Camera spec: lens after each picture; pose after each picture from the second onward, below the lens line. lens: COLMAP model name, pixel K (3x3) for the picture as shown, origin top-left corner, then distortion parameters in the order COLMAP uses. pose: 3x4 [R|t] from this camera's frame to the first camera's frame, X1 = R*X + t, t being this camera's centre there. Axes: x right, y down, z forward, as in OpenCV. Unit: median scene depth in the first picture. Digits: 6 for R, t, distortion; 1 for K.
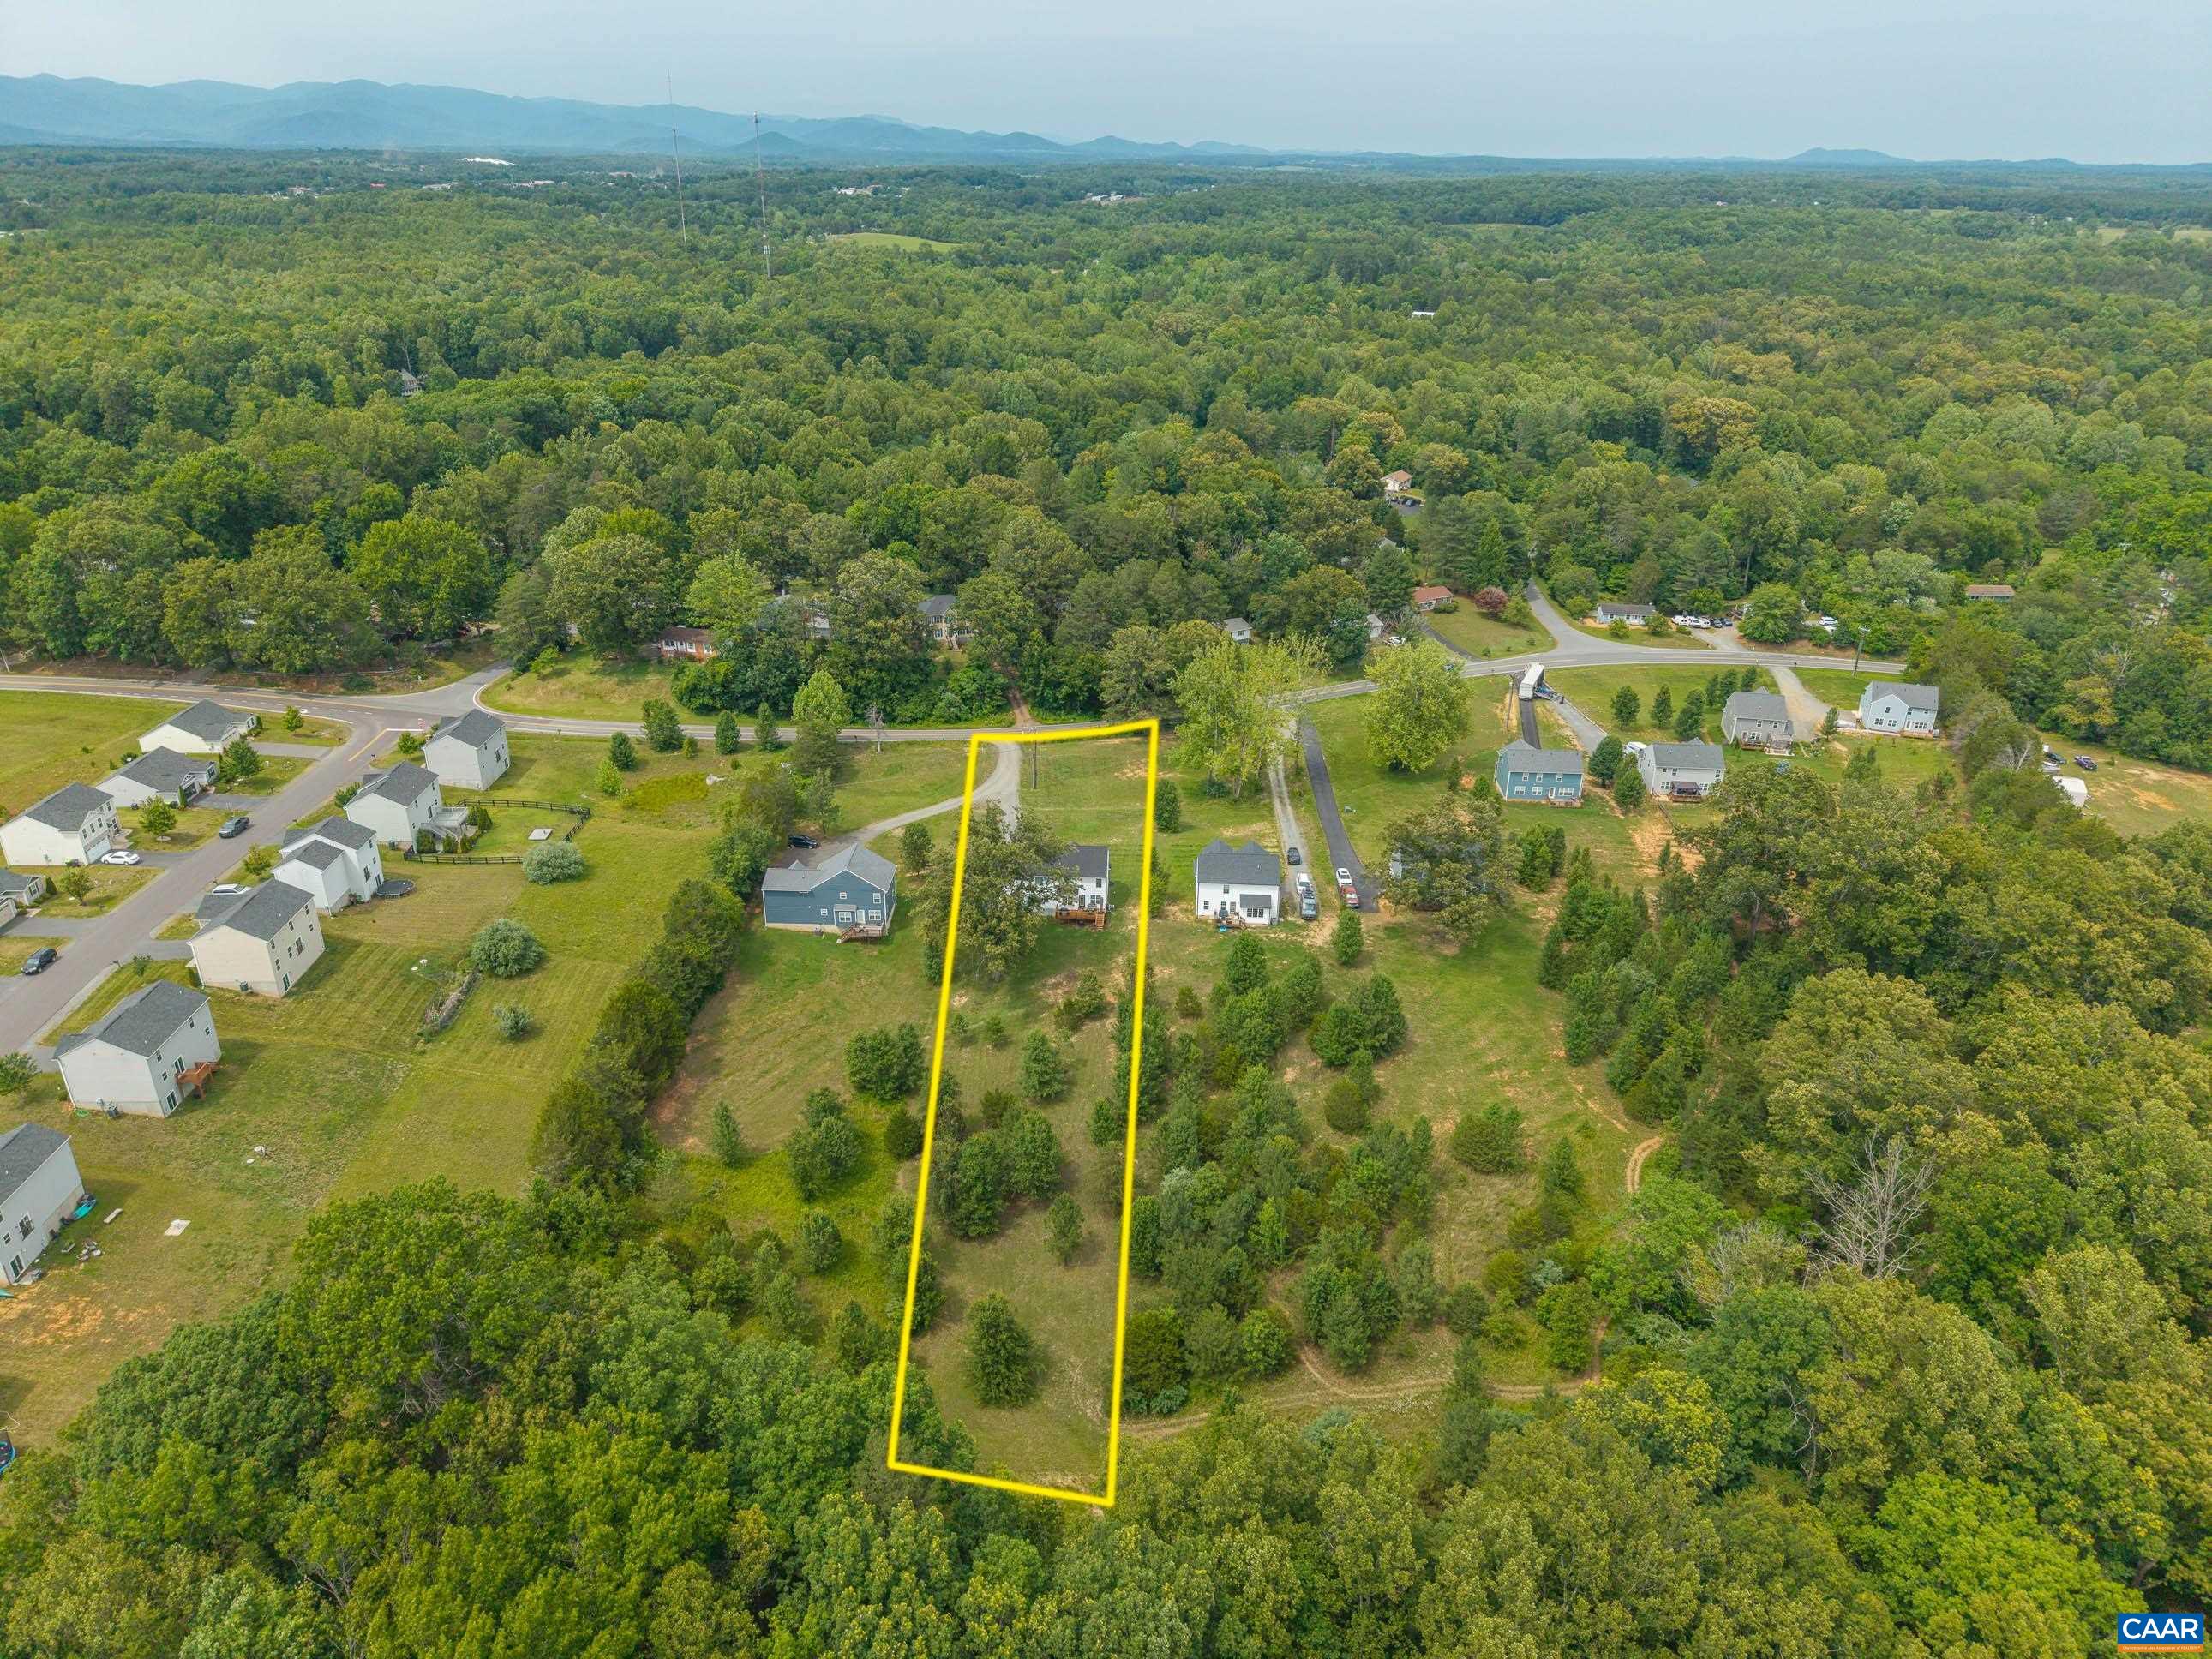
lens RADIAL K [[1506.0, 0, 1106.0], [0, 1506.0, 829.5], [0, 0, 1]] dist [0.058268, -0.084202]
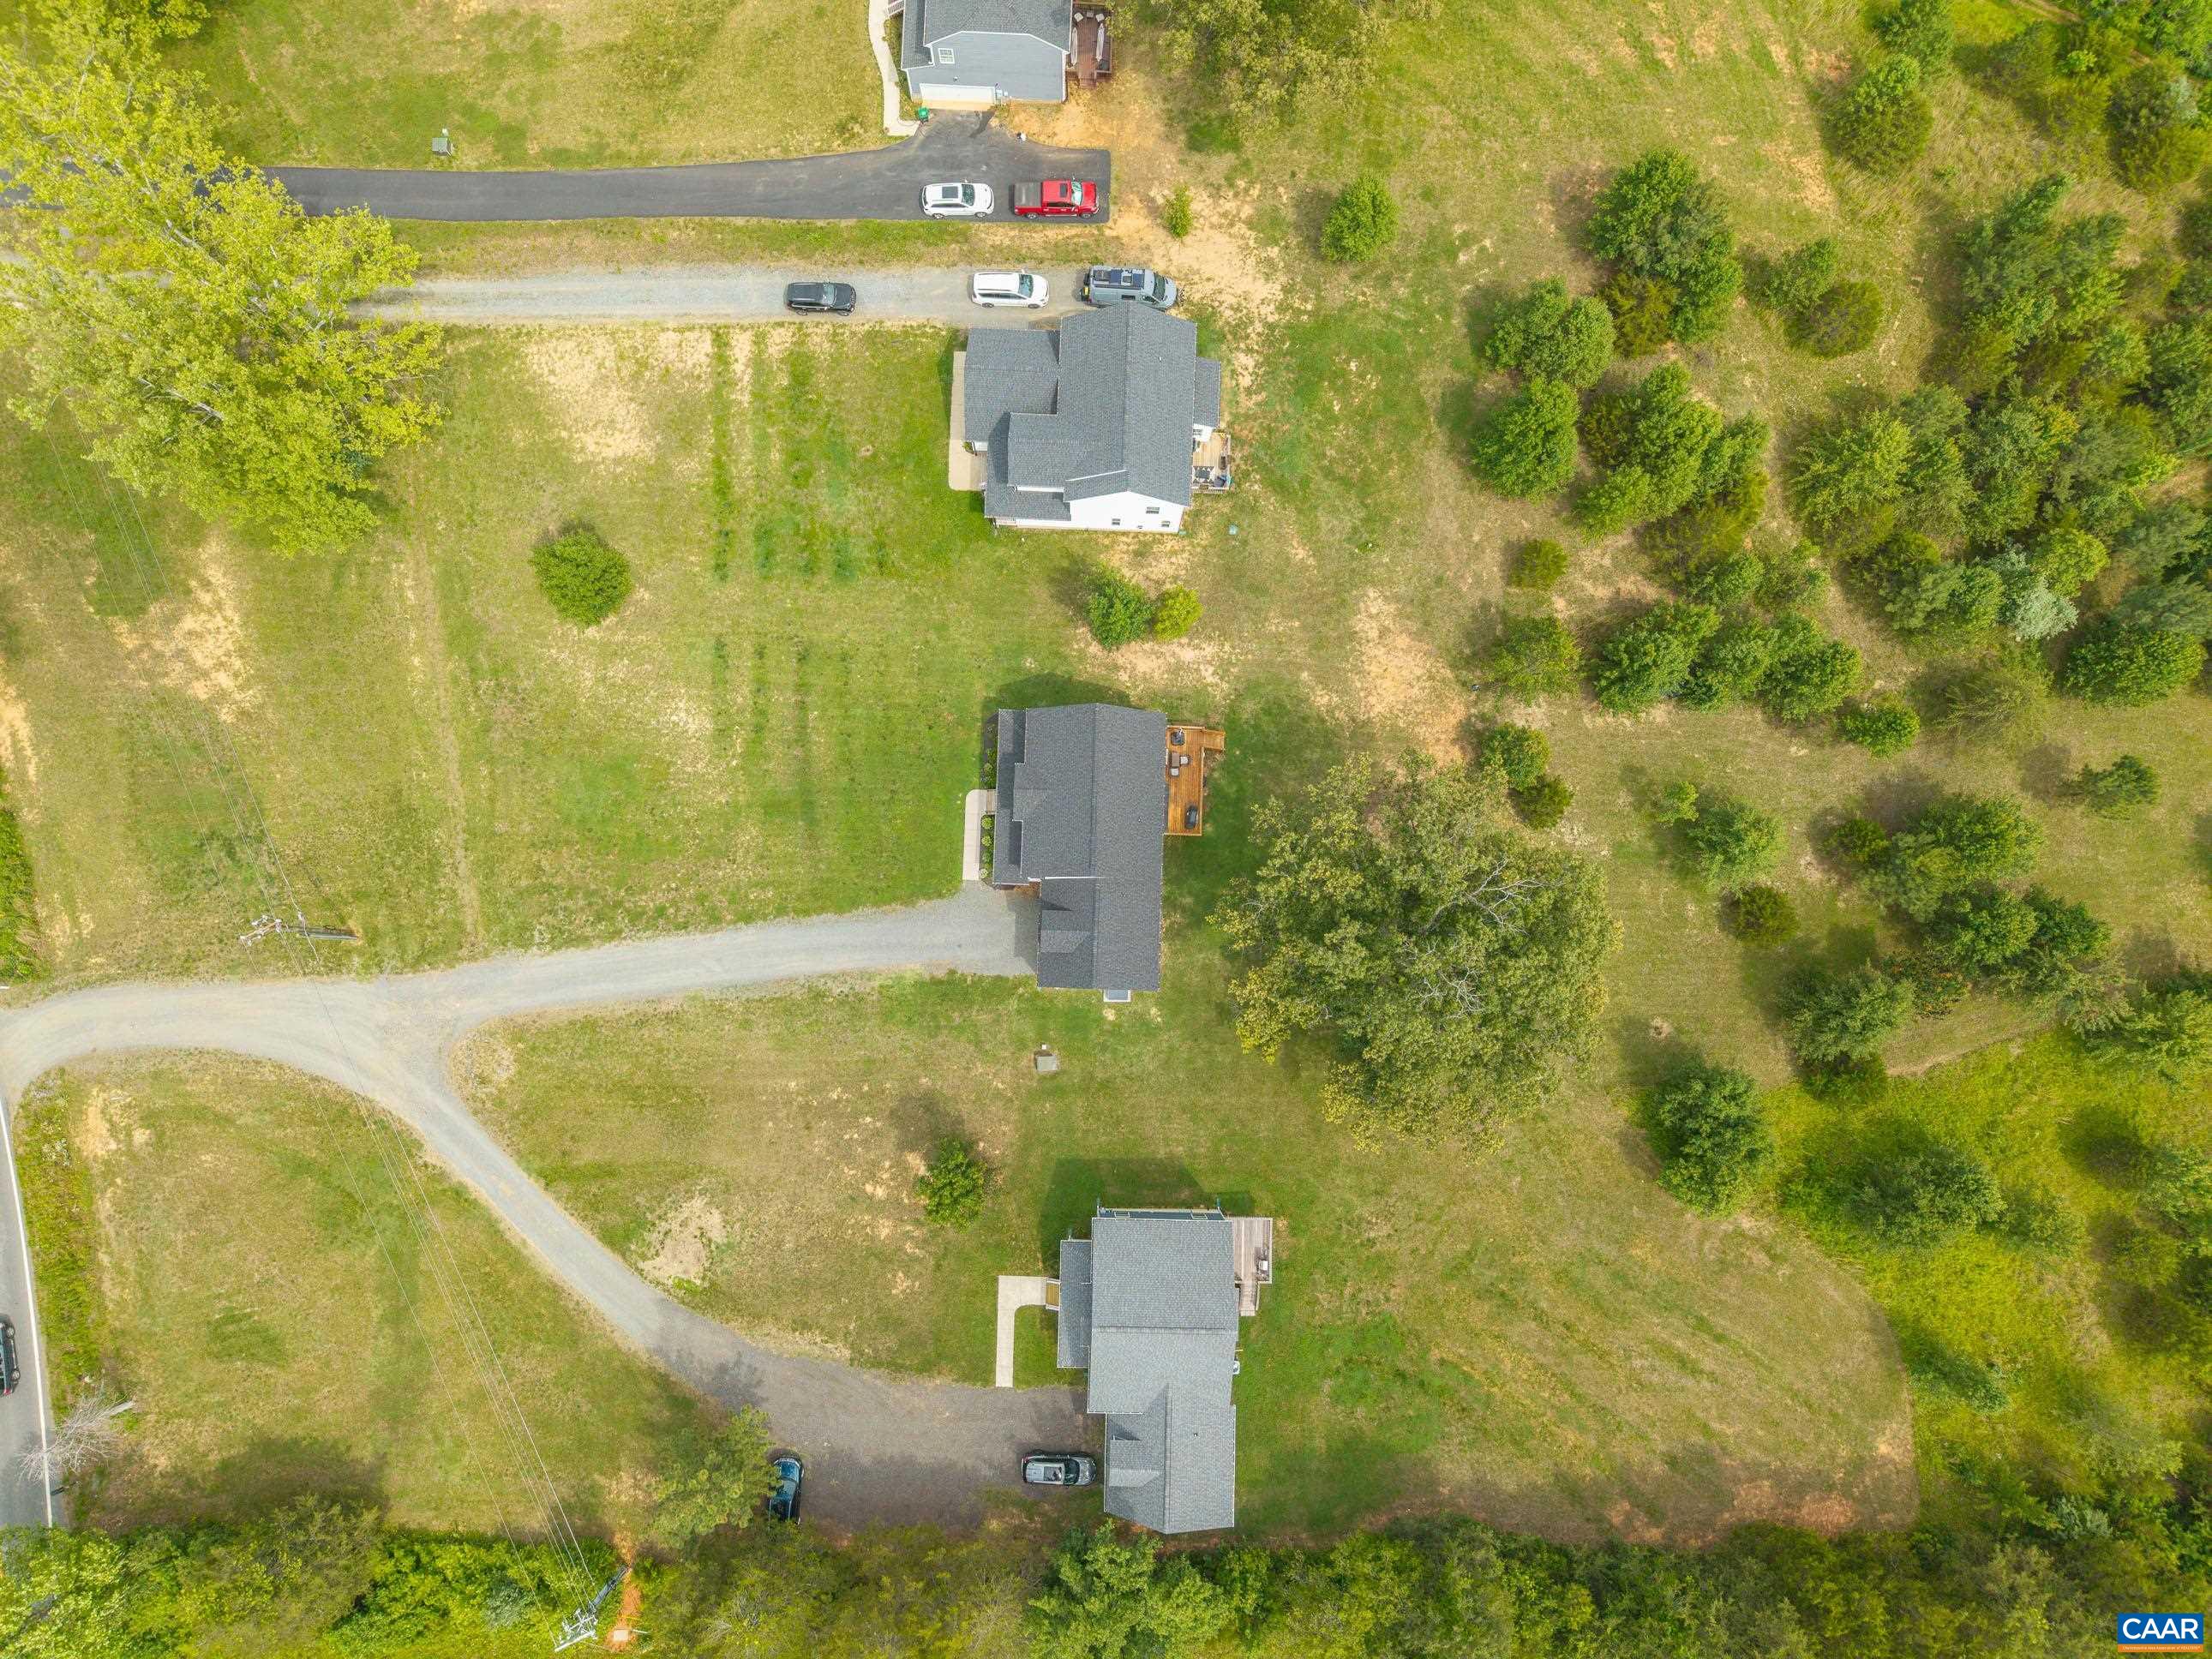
lens RADIAL K [[1506.0, 0, 1106.0], [0, 1506.0, 829.5], [0, 0, 1]] dist [0.058268, -0.084202]
pose [[-0.009057, -0.995635, 0.092894, -0.071008], [0.414311, 0.080812, 0.906541, -0.356268], [-0.910090, 0.046697, 0.411771, 0.820712]]
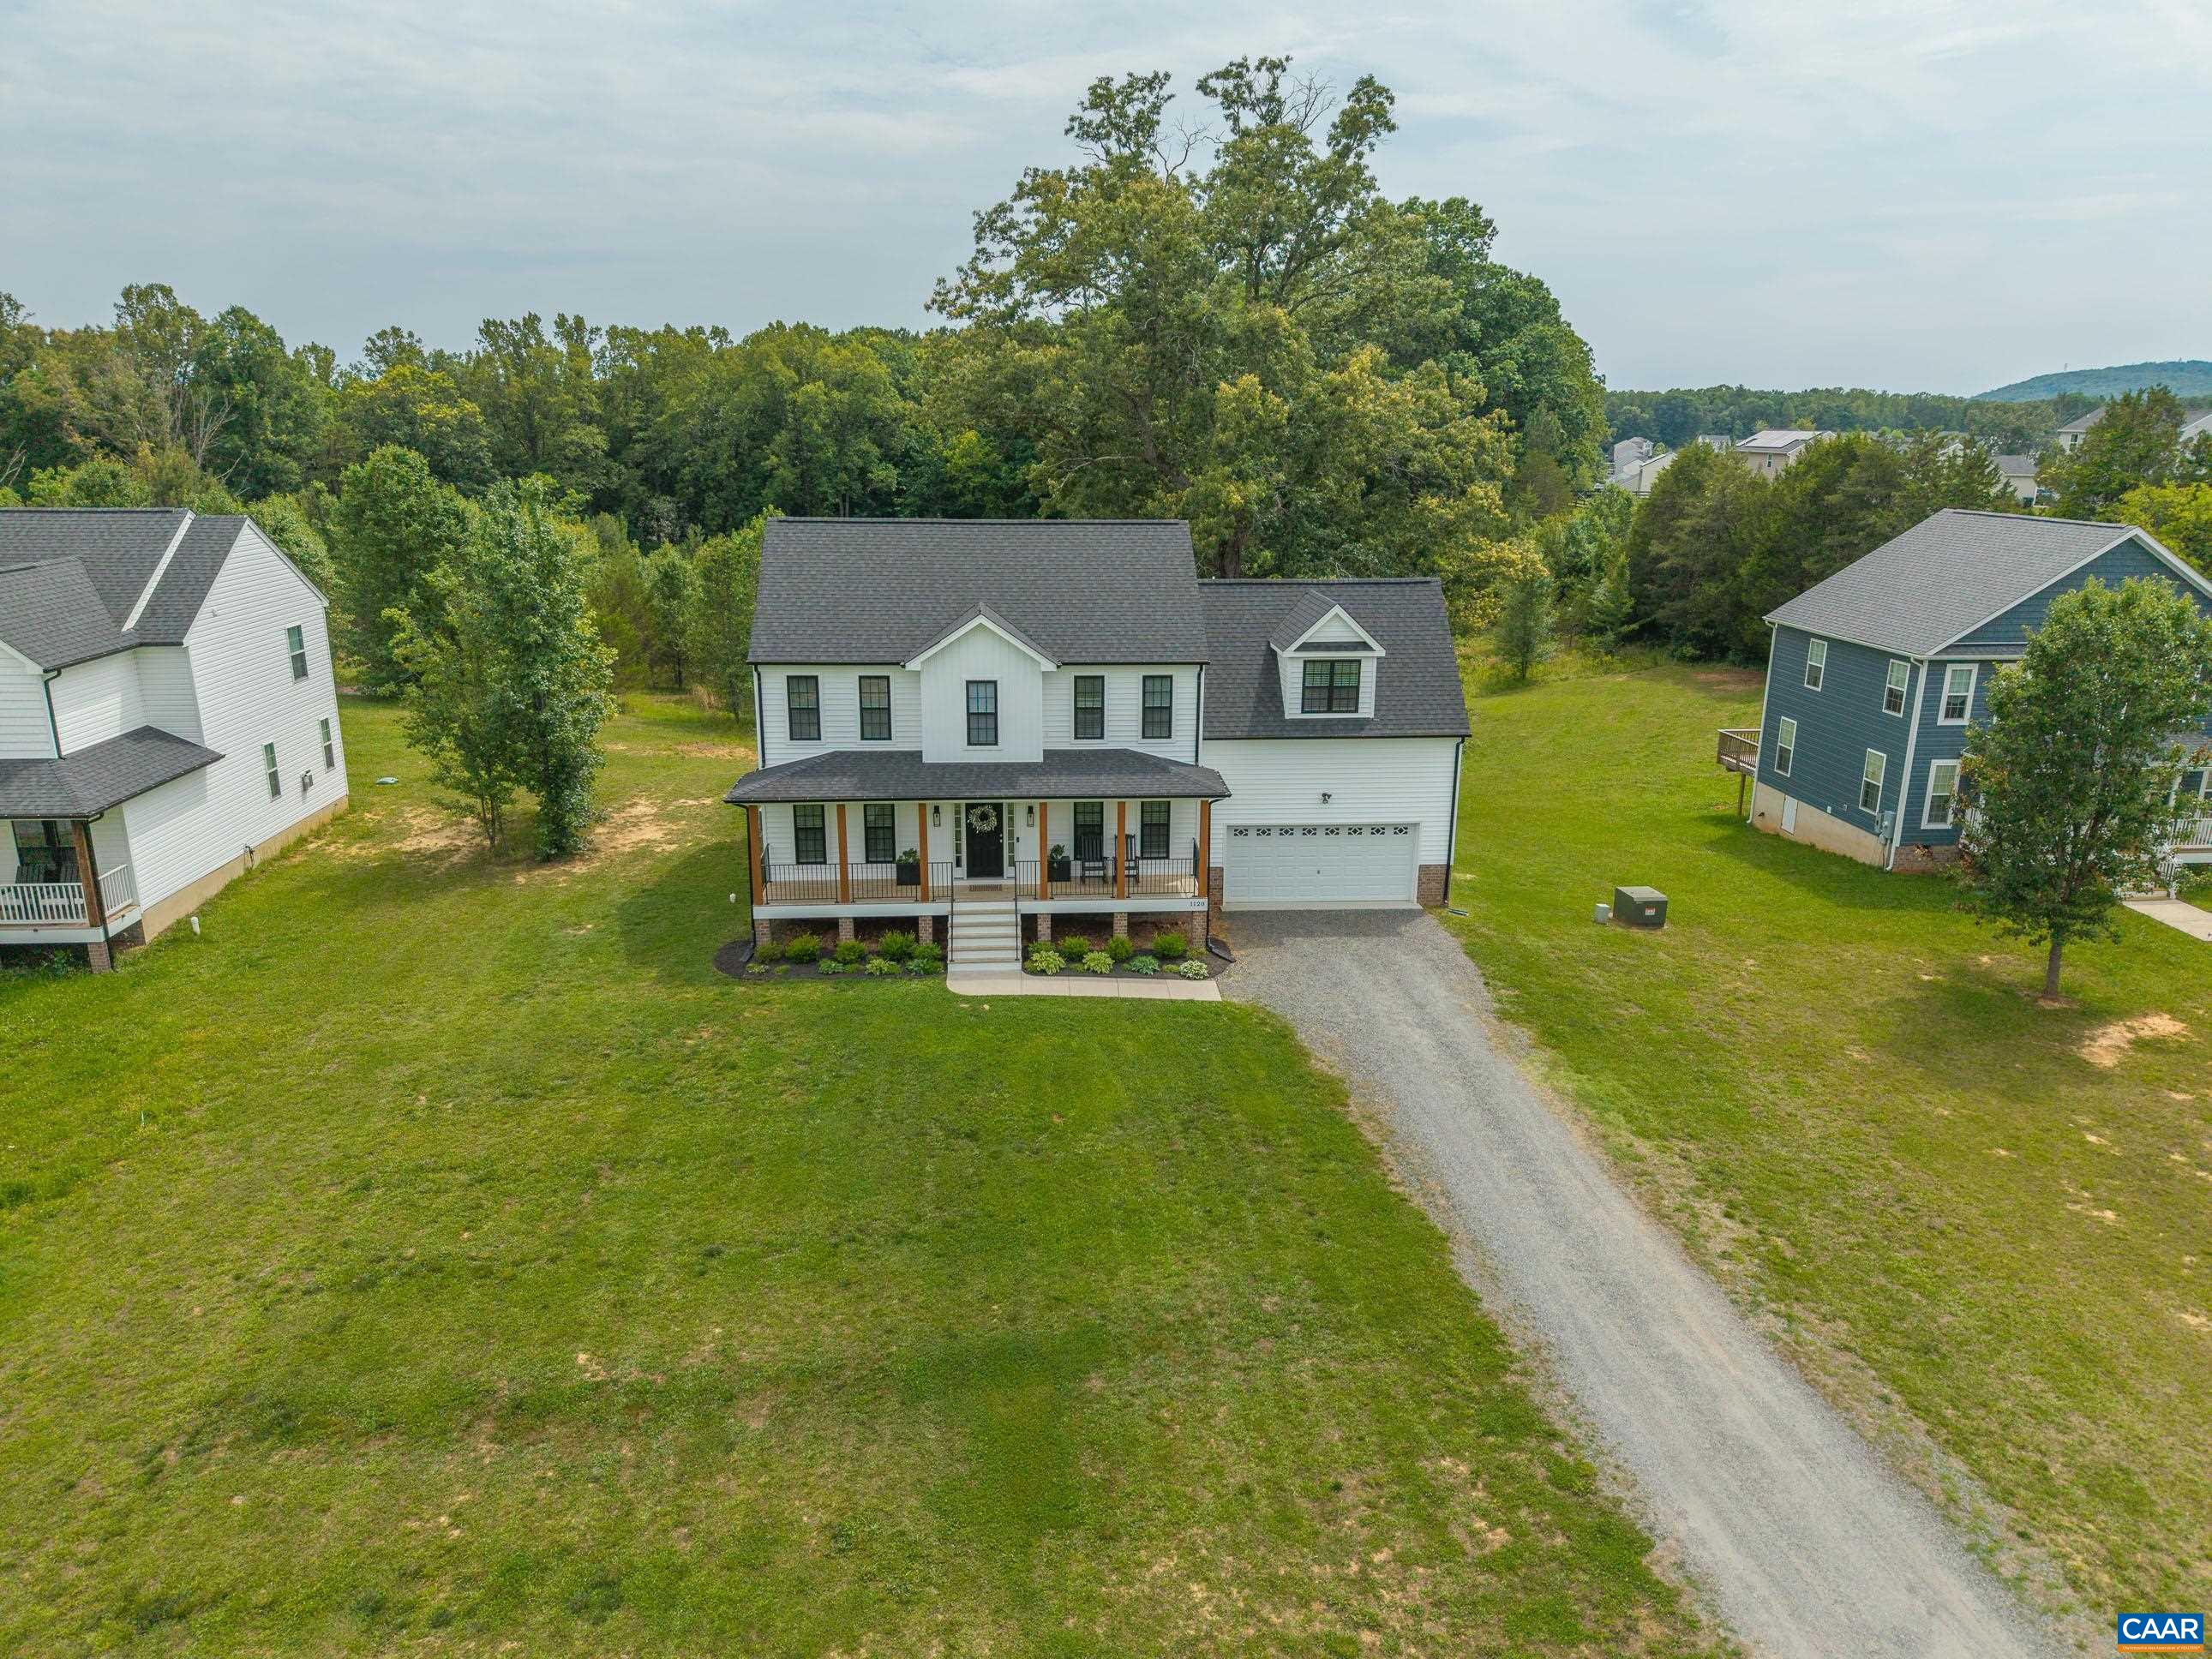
lens RADIAL K [[1498.8, 0, 1113.0], [0, 1498.8, 821.7], [0, 0, 1]] dist [0.001408, -0.005496]
pose [[-0.992957, 0.021240, -0.116557, -0.016406], [-0.059205, 0.763198, 0.643446, -0.072627], [0.102623, 0.645815, -0.756565, 1.142870]]
